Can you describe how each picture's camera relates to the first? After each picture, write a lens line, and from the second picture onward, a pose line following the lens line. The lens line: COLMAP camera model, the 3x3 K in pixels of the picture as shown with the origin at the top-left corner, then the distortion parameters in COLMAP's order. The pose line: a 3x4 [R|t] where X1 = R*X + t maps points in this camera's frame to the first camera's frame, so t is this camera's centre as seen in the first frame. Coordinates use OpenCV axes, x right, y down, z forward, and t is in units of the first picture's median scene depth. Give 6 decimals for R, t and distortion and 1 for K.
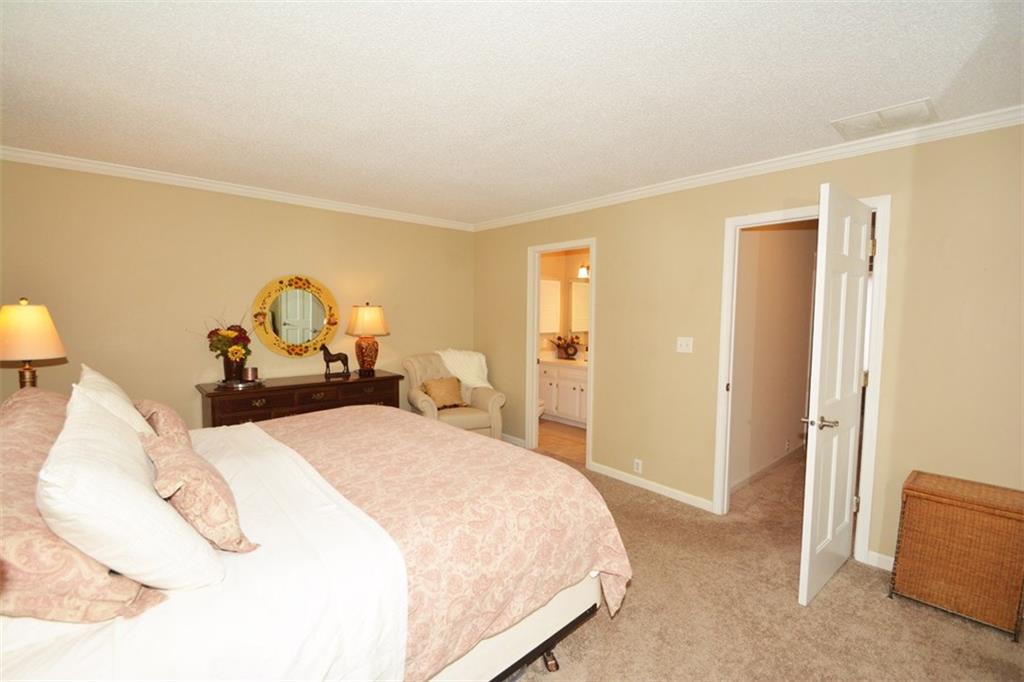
lens RADIAL K [[451.7, 0, 511.7], [0, 451.7, 341.8], [0, 0, 1]] dist [-0.009380, -0.001823]
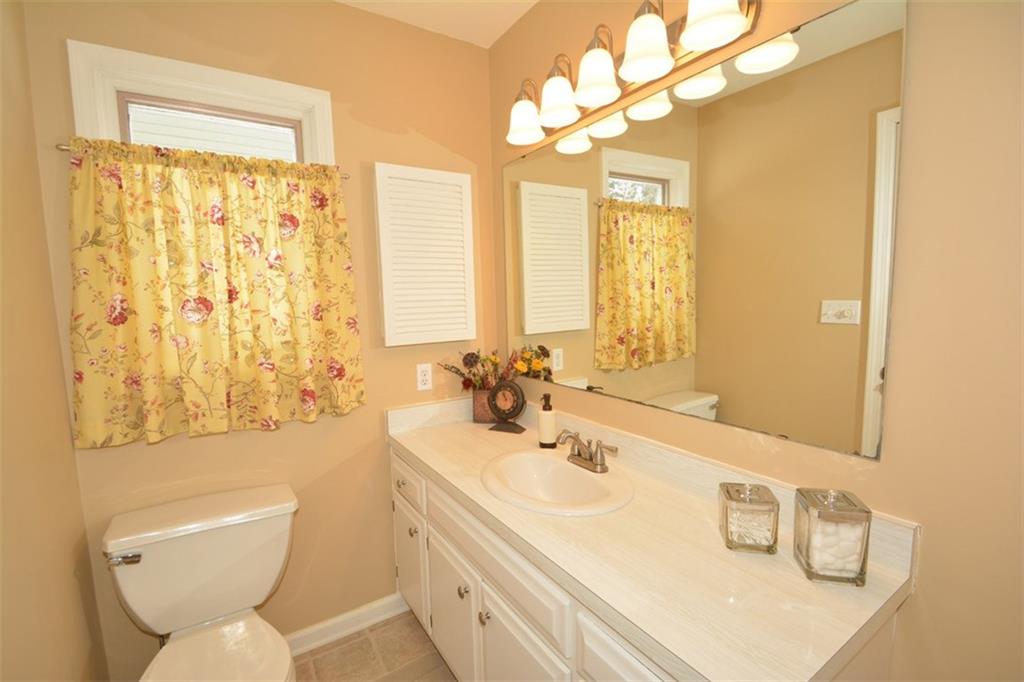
lens RADIAL K [[451.7, 0, 510.5], [0, 451.7, 342.0], [0, 0, 1]] dist [-0.009380, -0.001823]
pose [[0.983830, -0.017825, -0.178217, 0.187073], [0.025396, 0.998865, 0.040292, -0.030920], [0.177296, -0.044167, 0.983166, 0.701977]]
